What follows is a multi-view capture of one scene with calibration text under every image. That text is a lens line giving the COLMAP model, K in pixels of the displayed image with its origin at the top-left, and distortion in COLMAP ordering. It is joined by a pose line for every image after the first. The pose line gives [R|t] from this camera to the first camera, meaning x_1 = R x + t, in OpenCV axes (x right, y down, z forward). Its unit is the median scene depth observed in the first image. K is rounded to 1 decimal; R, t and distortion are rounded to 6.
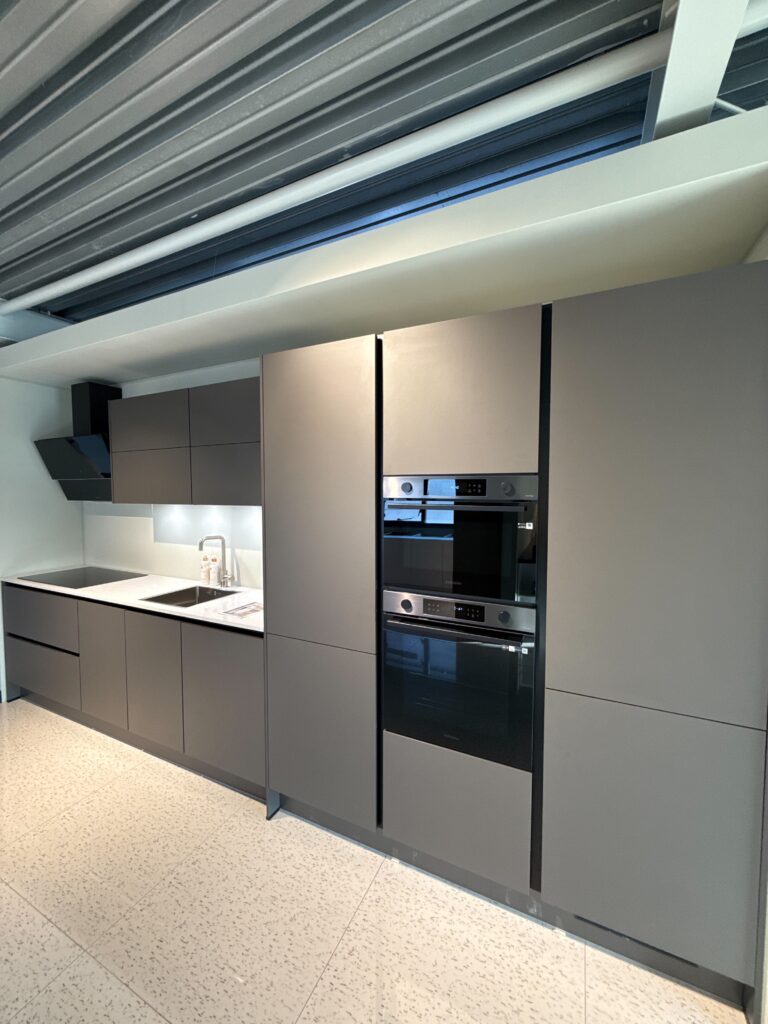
lens RADIAL K [[409.4, 0, 387.1], [0, 409.4, 512.3], [0, 0, 1]] dist [-0.000191, 0.000055]
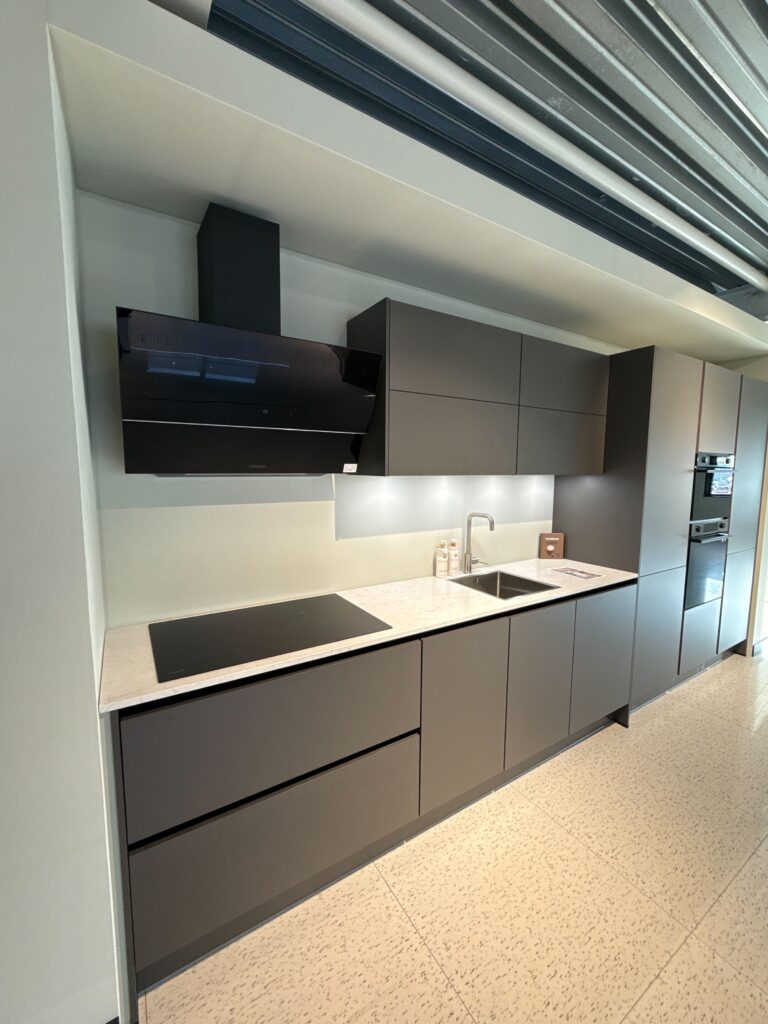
lens RADIAL K [[409.4, 0, 383.5], [0, 409.4, 513.8], [0, 0, 1]] dist [-0.000191, 0.000055]
pose [[0.536194, -0.088029, 0.839492, -1.754935], [0.039271, 0.996072, 0.079365, -0.028934], [-0.843181, -0.009588, 0.537545, 1.104744]]
